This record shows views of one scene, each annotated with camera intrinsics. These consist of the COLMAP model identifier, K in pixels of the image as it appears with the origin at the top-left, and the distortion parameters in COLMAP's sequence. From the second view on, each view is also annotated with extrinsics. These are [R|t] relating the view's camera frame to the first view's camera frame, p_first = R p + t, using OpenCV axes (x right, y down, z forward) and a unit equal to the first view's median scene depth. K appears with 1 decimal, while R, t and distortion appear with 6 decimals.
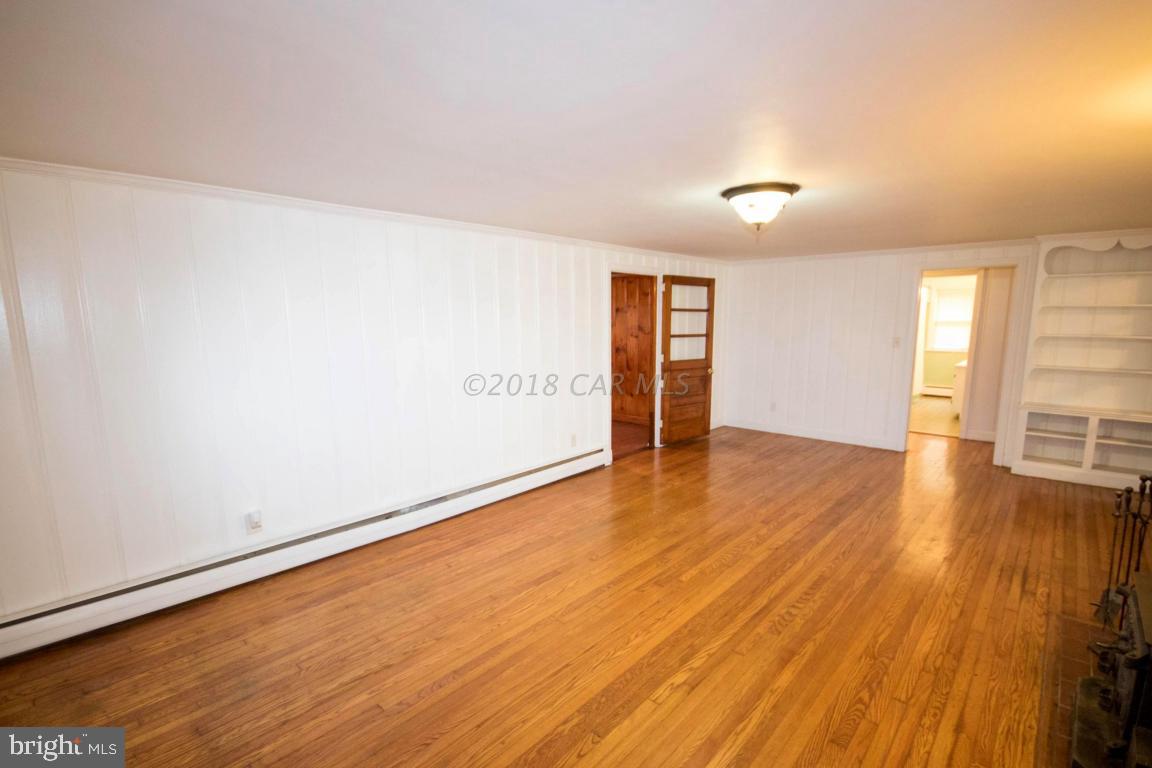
lens RADIAL K [[531.8, 0, 572.8], [0, 531.8, 402.7], [0, 0, 1]] dist [-0.003214, -0.001381]
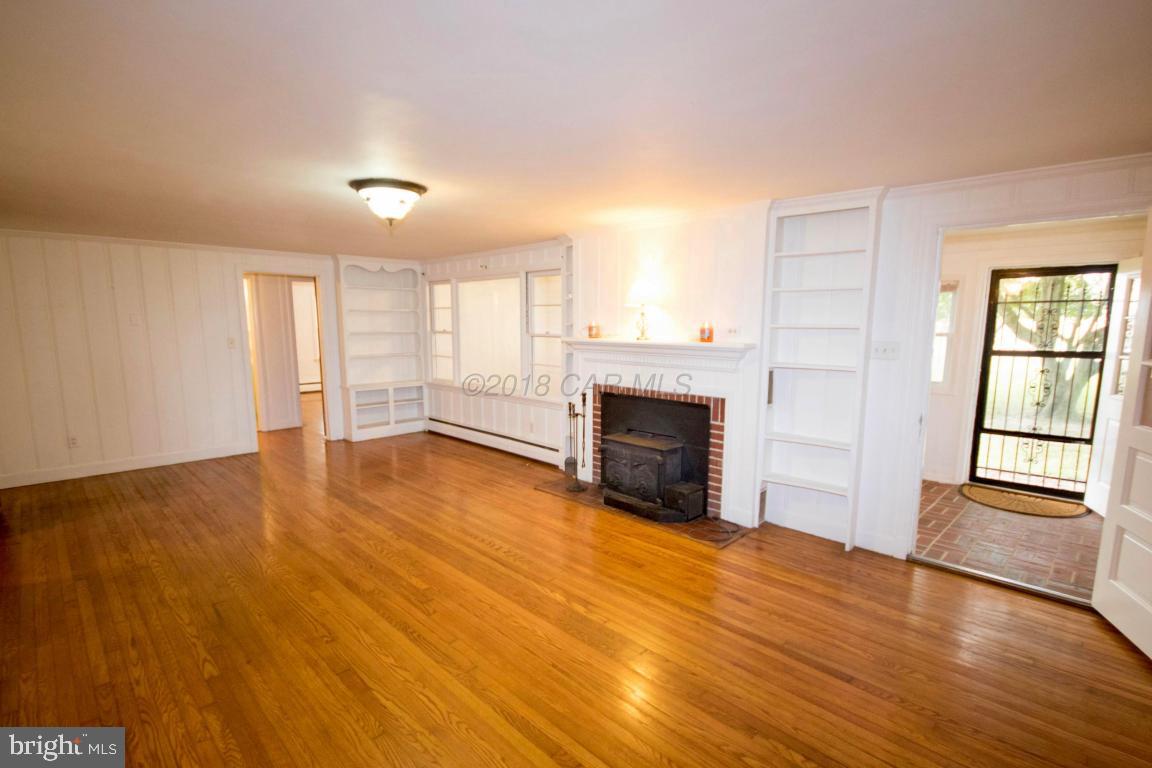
lens RADIAL K [[558.5, 0, 573.8], [0, 558.5, 401.5], [0, 0, 1]] dist [-0.000245, -0.000585]
pose [[0.043694, -0.136110, 0.989730, -0.536191], [0.161306, 0.978639, 0.127464, -0.054000], [-0.985937, 0.154080, 0.064716, 0.470710]]
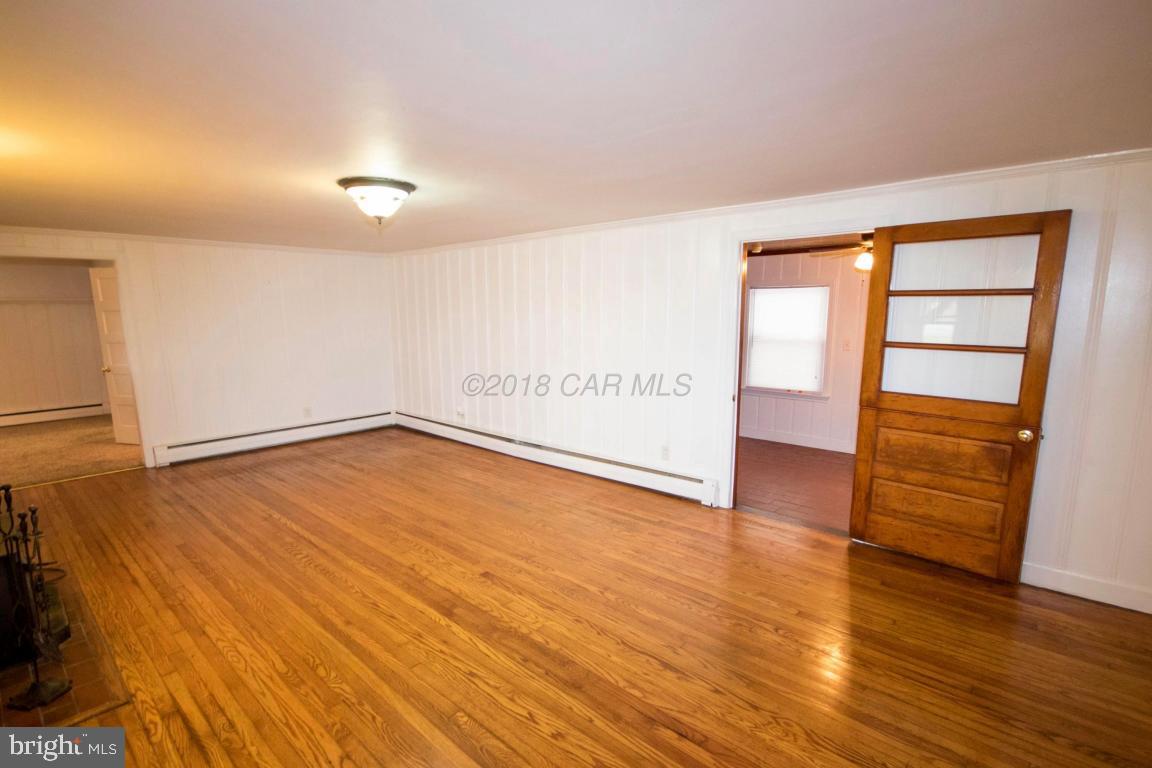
lens RADIAL K [[550.2, 0, 570.4], [0, 550.2, 388.7], [0, 0, 1]] dist [-0.001974, -0.000208]
pose [[0.012775, 0.151707, -0.988343, 1.059537], [-0.155295, 0.976731, 0.147918, -0.167692], [0.987786, 0.151595, 0.036037, 1.000083]]
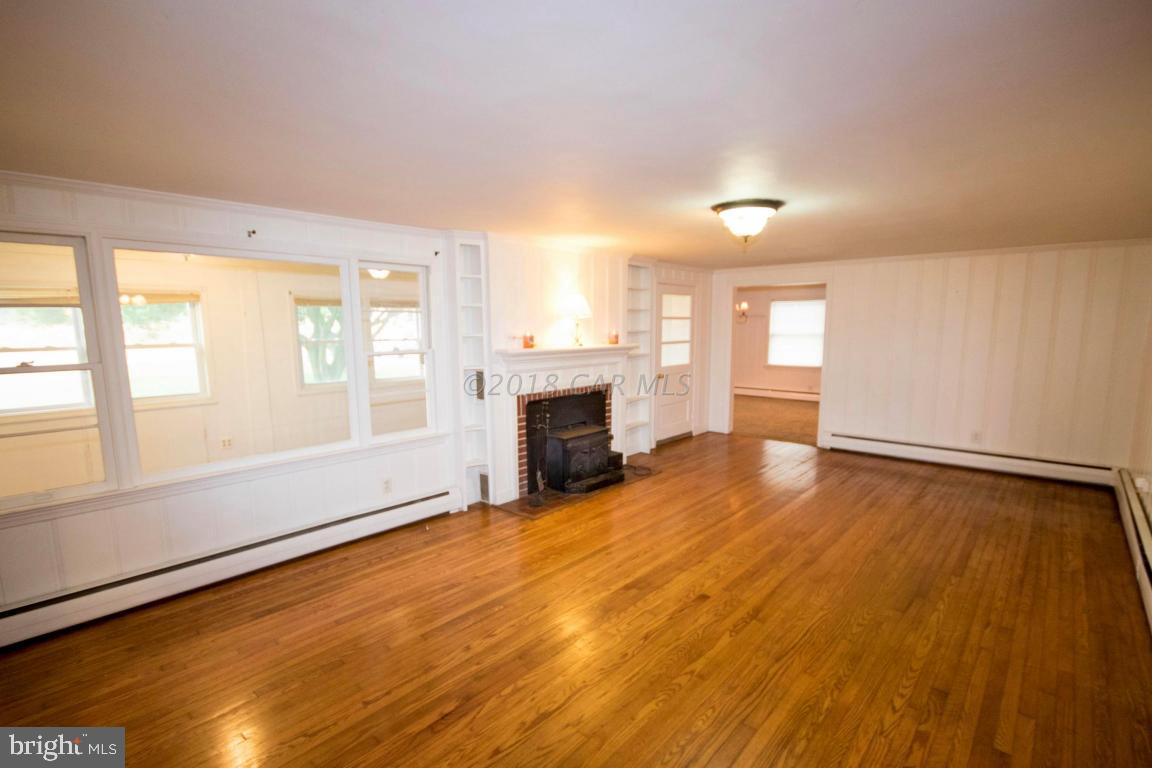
lens RADIAL K [[545.7, 0, 593.2], [0, 545.7, 398.5], [0, 0, 1]] dist [0.000285, 0.000405]
pose [[-0.998951, 0.018606, -0.041836, 0.518082], [0.005379, 0.955076, 0.296313, -0.255856], [0.045470, 0.295777, -0.954174, 1.561007]]
